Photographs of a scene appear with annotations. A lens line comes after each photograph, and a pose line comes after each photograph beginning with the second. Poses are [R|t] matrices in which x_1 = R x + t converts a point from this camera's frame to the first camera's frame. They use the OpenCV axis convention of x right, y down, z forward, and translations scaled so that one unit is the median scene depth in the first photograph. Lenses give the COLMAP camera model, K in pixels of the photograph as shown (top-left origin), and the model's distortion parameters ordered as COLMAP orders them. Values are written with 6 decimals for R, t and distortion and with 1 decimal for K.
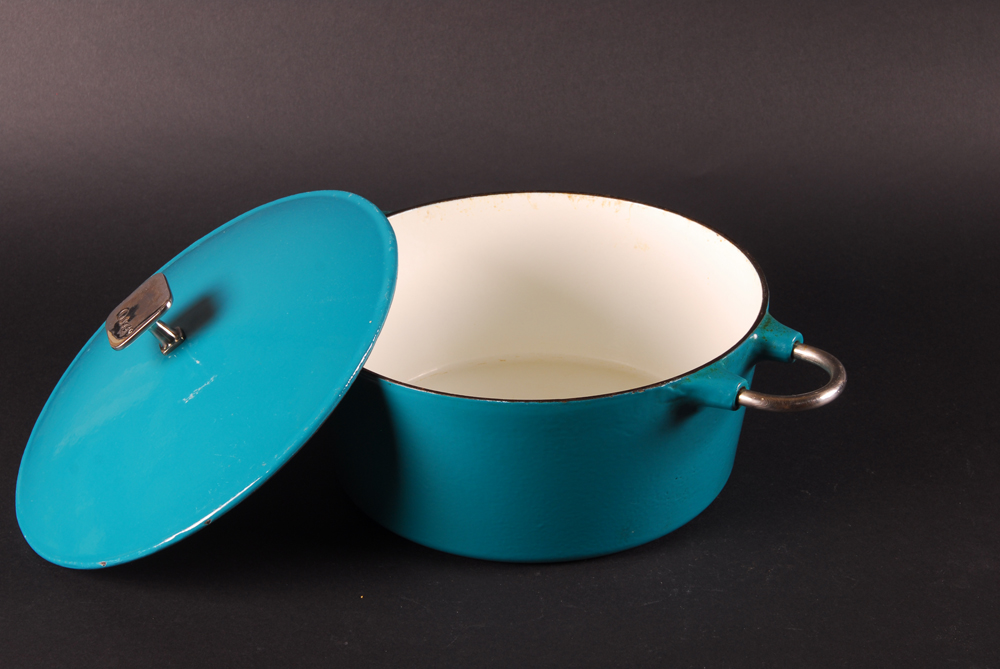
lens RADIAL K [[1606.7, 0, 500.0], [0, 1606.7, 334.5], [0, 0, 1]] dist [-0.150532, -0.040977]
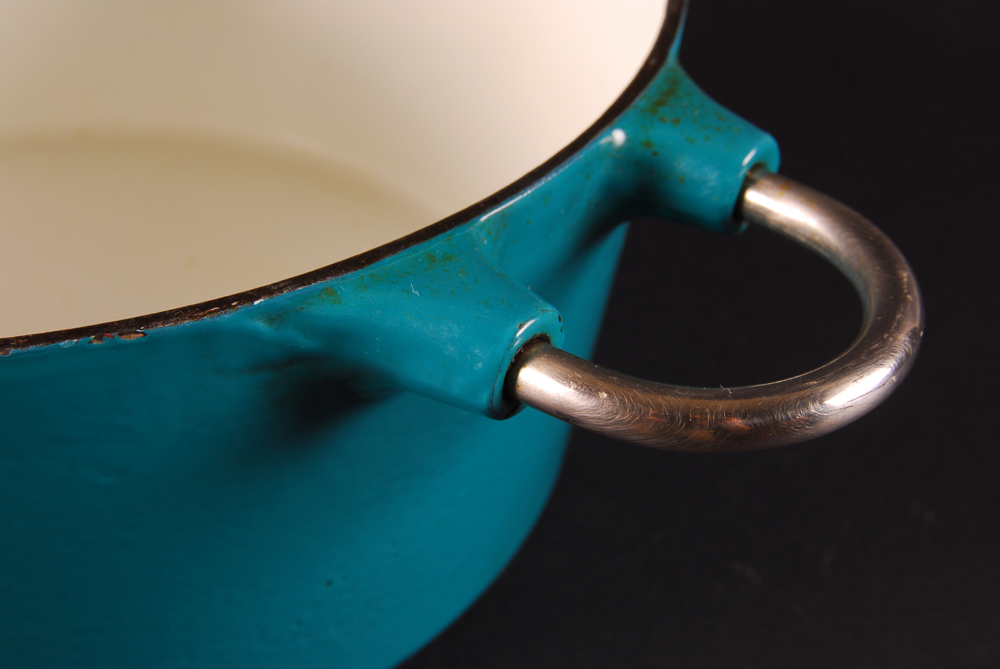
lens RADIAL K [[1606.7, 0, 500.0], [0, 1606.7, 334.5], [0, 0, 1]] dist [-0.150532, -0.040977]
pose [[0.997479, 0.064294, 0.030041, 0.131471], [-0.068388, 0.983929, 0.164947, -0.010488], [-0.018953, -0.166586, 0.985845, 0.705240]]
